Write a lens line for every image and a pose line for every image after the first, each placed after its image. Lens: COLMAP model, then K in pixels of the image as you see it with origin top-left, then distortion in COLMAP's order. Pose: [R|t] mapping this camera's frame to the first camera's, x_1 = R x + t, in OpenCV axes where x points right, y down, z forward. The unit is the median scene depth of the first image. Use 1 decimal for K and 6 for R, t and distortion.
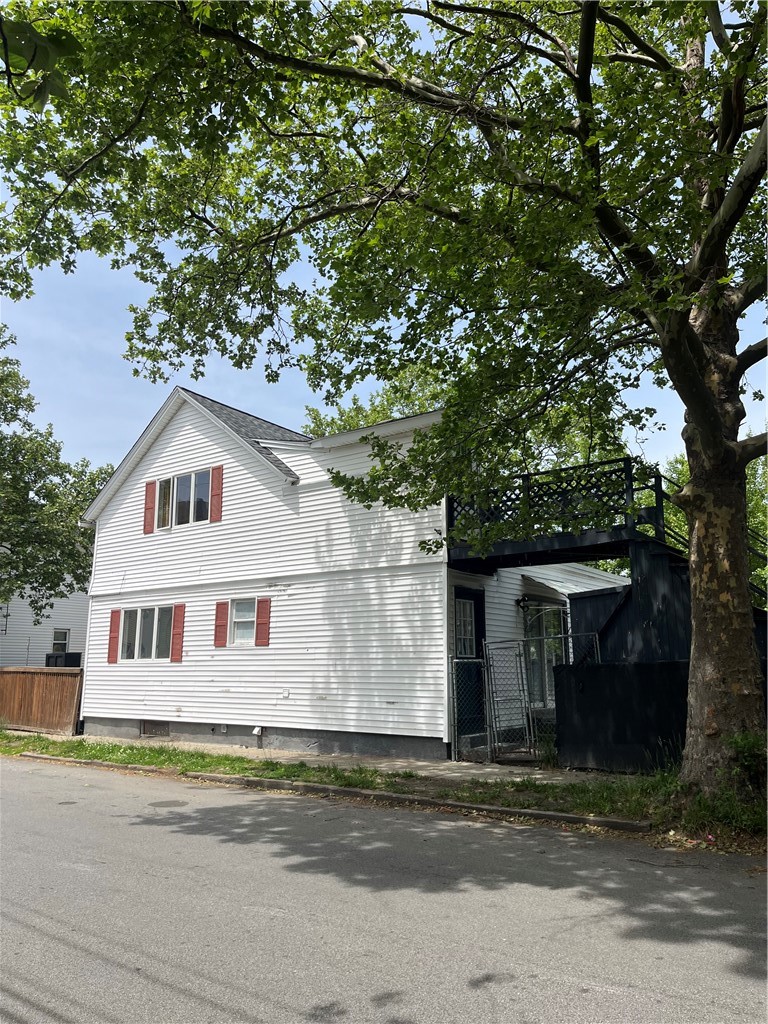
lens RADIAL K [[784.5, 0, 383.7], [0, 784.5, 510.2], [0, 0, 1]] dist [0.002222, -0.001497]
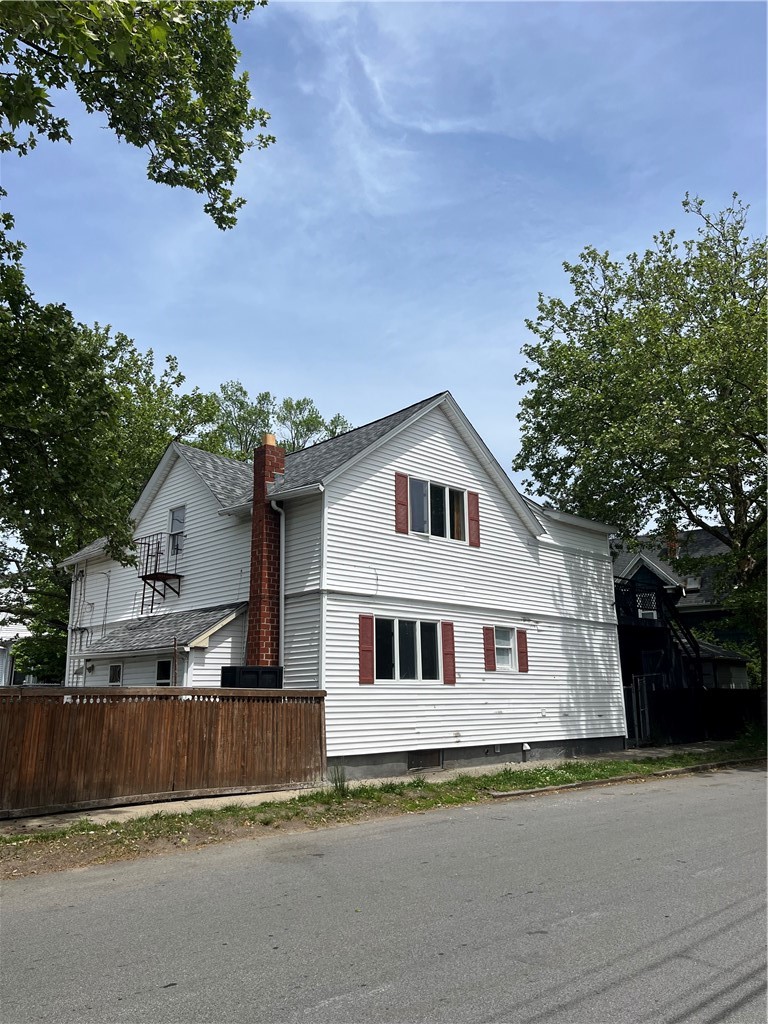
lens RADIAL K [[784.5, 0, 383.4], [0, 784.5, 510.9], [0, 0, 1]] dist [0.002222, -0.001497]
pose [[0.154888, 0.231826, 0.960347, -1.277282], [-0.189380, 0.961018, -0.201444, 0.206829], [-0.969611, -0.150669, 0.192754, 0.966607]]
